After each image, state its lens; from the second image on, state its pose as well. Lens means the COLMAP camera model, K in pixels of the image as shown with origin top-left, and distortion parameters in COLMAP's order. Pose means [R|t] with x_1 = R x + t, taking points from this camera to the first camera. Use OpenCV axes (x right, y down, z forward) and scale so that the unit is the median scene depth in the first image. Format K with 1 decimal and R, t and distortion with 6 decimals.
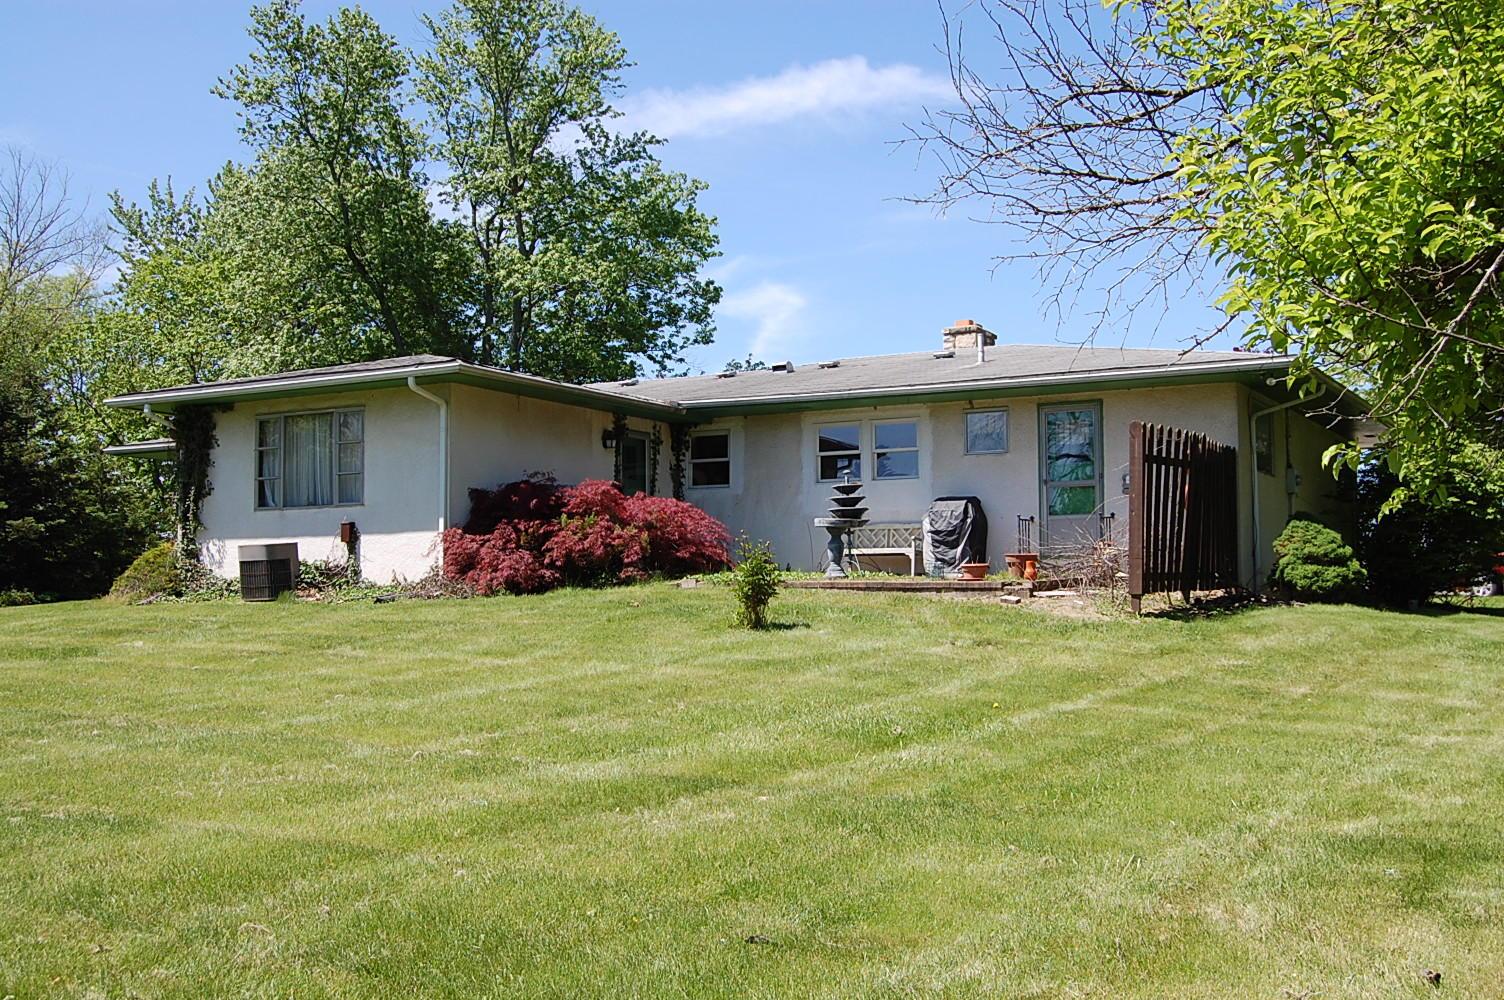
lens RADIAL K [[1718.6, 0, 751.9], [0, 1718.6, 502.0], [0, 0, 1]] dist [-0.016869, 0.000000]
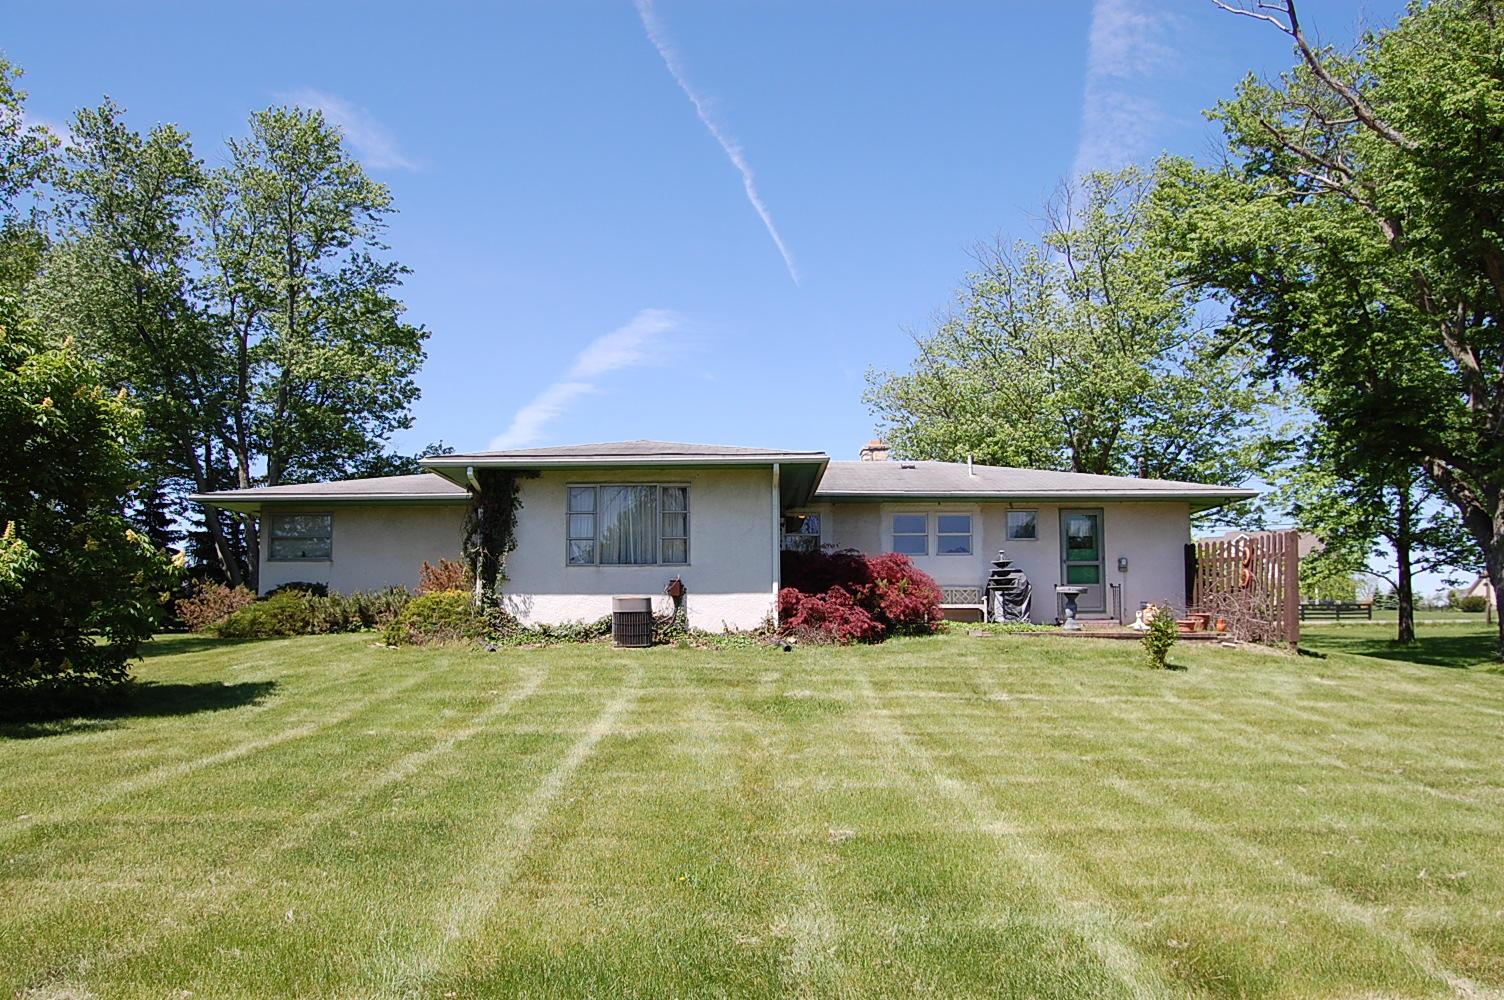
lens RADIAL K [[1186.0, 0, 751.4], [0, 1186.0, 505.7], [0, 0, 1]] dist [-0.075943, 0.027627]
pose [[0.867299, 0.052407, 0.495022, -0.569591], [-0.032419, 0.998278, -0.048886, -0.000979], [-0.496731, 0.026350, 0.867504, 0.250599]]
